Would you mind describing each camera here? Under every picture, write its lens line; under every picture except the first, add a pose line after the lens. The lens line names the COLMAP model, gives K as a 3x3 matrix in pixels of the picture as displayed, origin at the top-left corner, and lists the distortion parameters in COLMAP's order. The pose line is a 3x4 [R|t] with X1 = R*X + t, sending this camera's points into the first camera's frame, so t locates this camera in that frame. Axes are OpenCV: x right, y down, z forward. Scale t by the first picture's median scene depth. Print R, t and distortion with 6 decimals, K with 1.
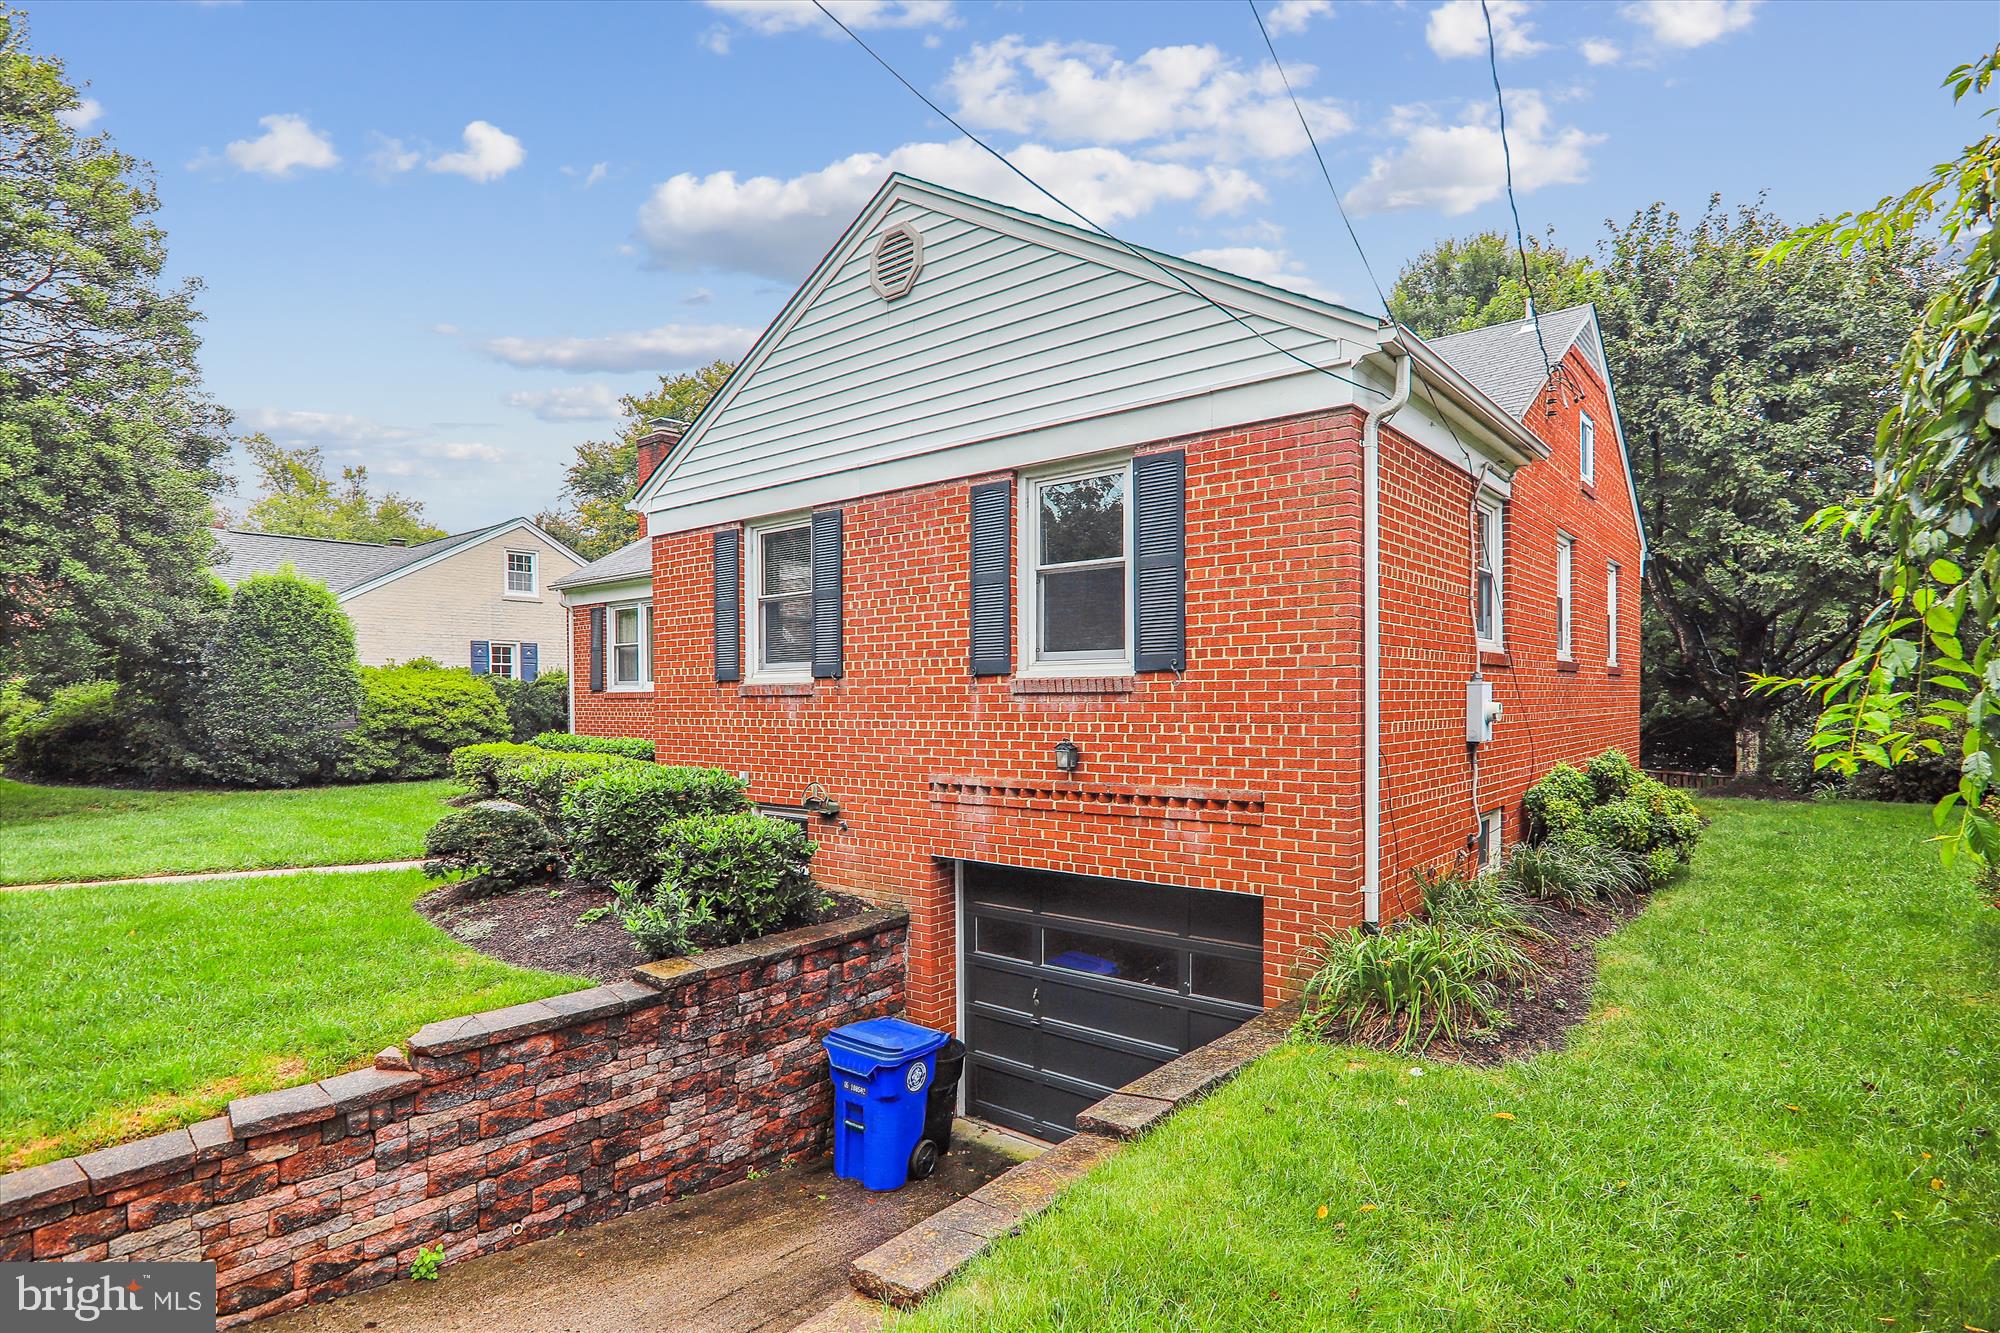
lens RADIAL K [[1035.9, 0, 940.3], [0, 1035.9, 733.8], [0, 0, 1]] dist [-0.017172, 0.000048]
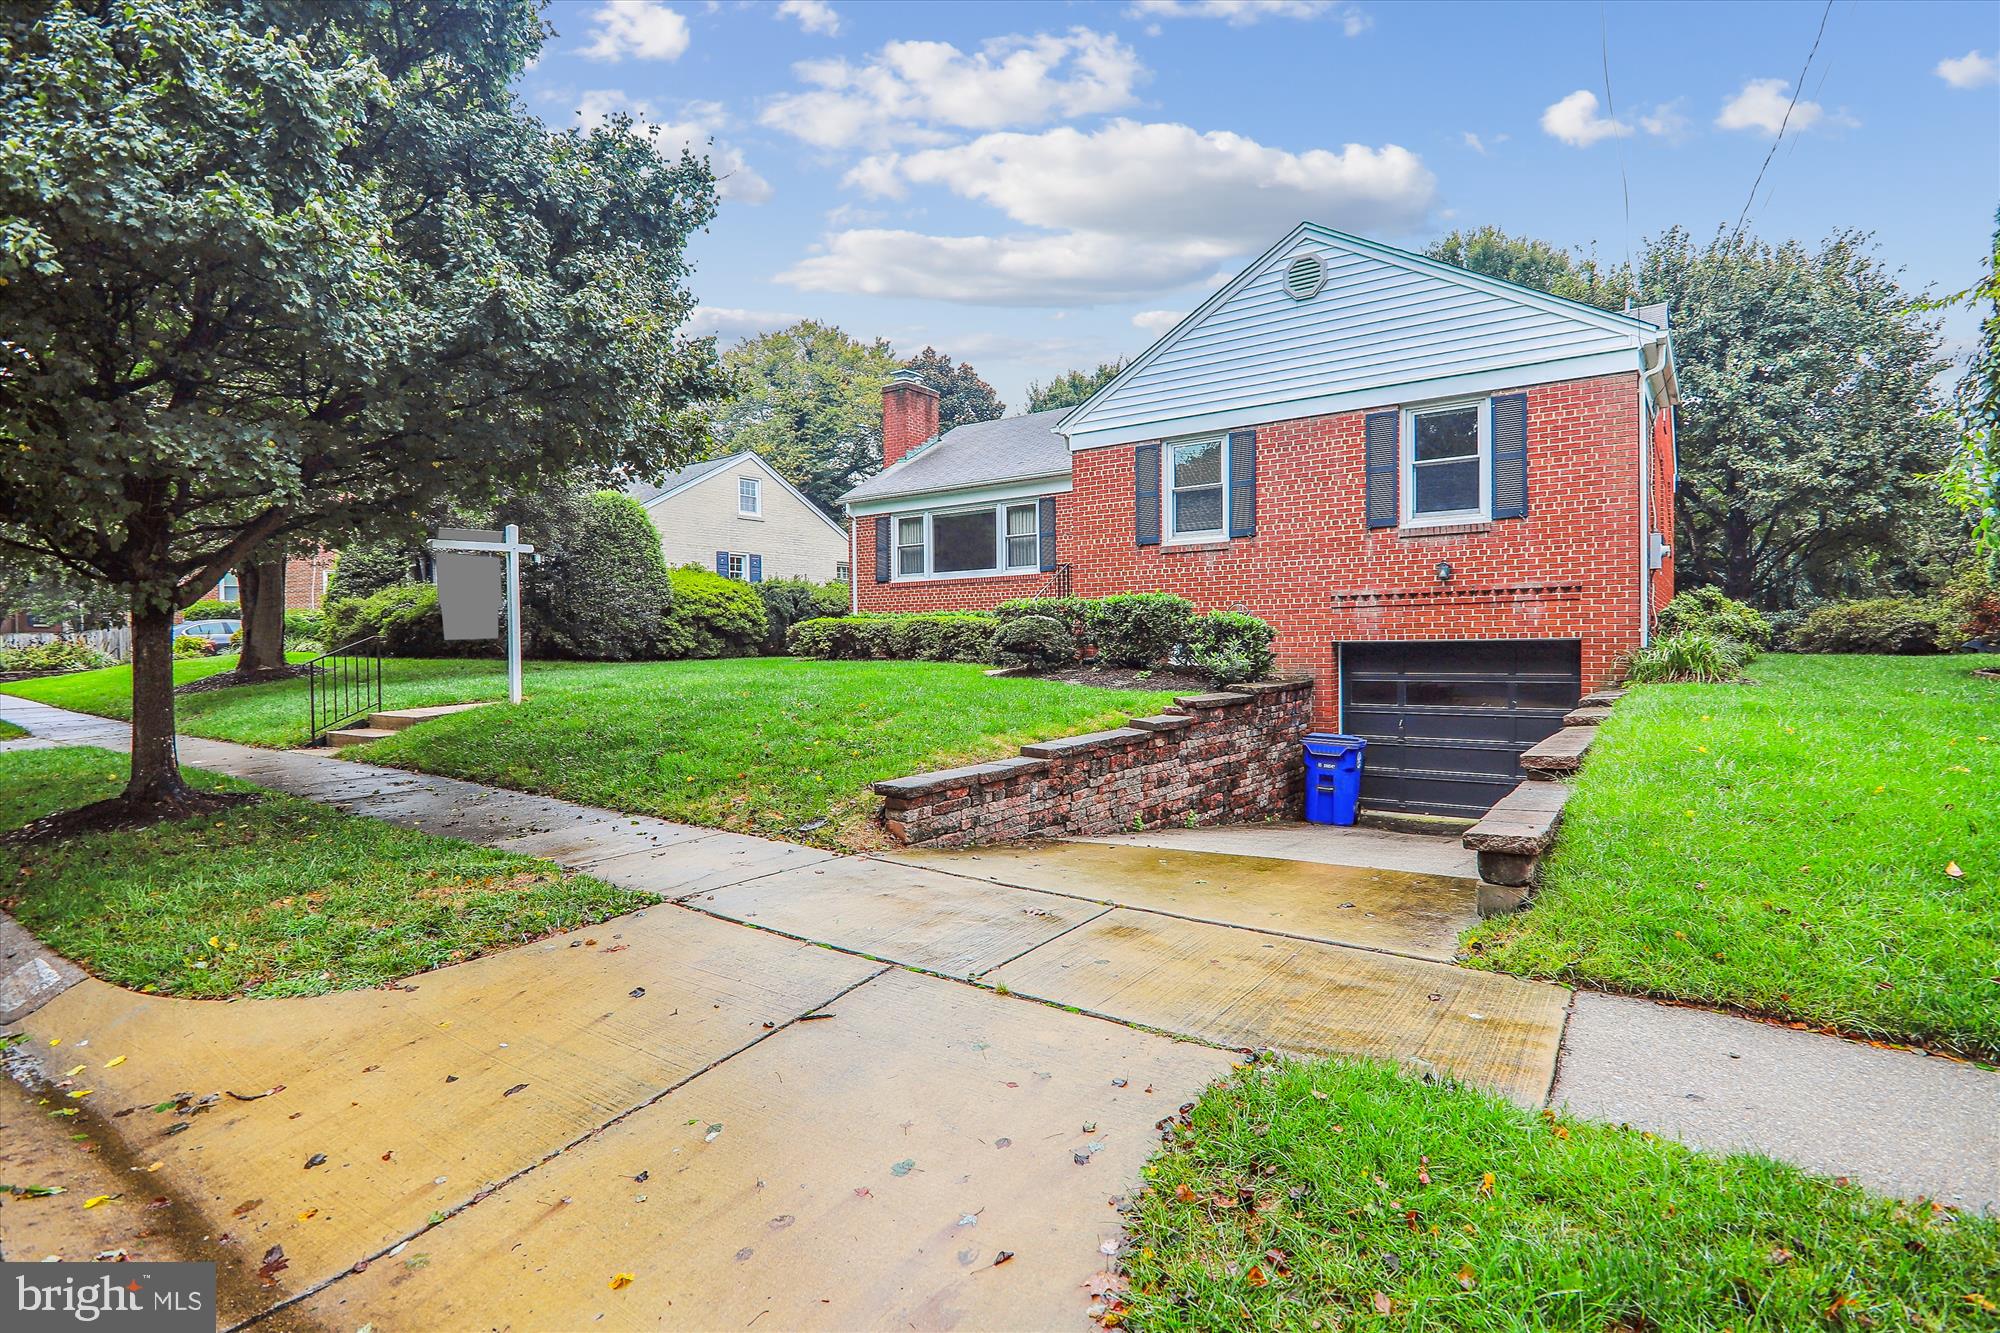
lens RADIAL K [[997.6, 0, 958.9], [0, 997.6, 675.0], [0, 0, 1]] dist [-0.017401, -0.000073]
pose [[0.998031, -0.006673, 0.062370, -0.709789], [0.006868, 0.999972, -0.002916, 0.175267], [-0.062349, 0.003339, 0.998049, -0.536995]]
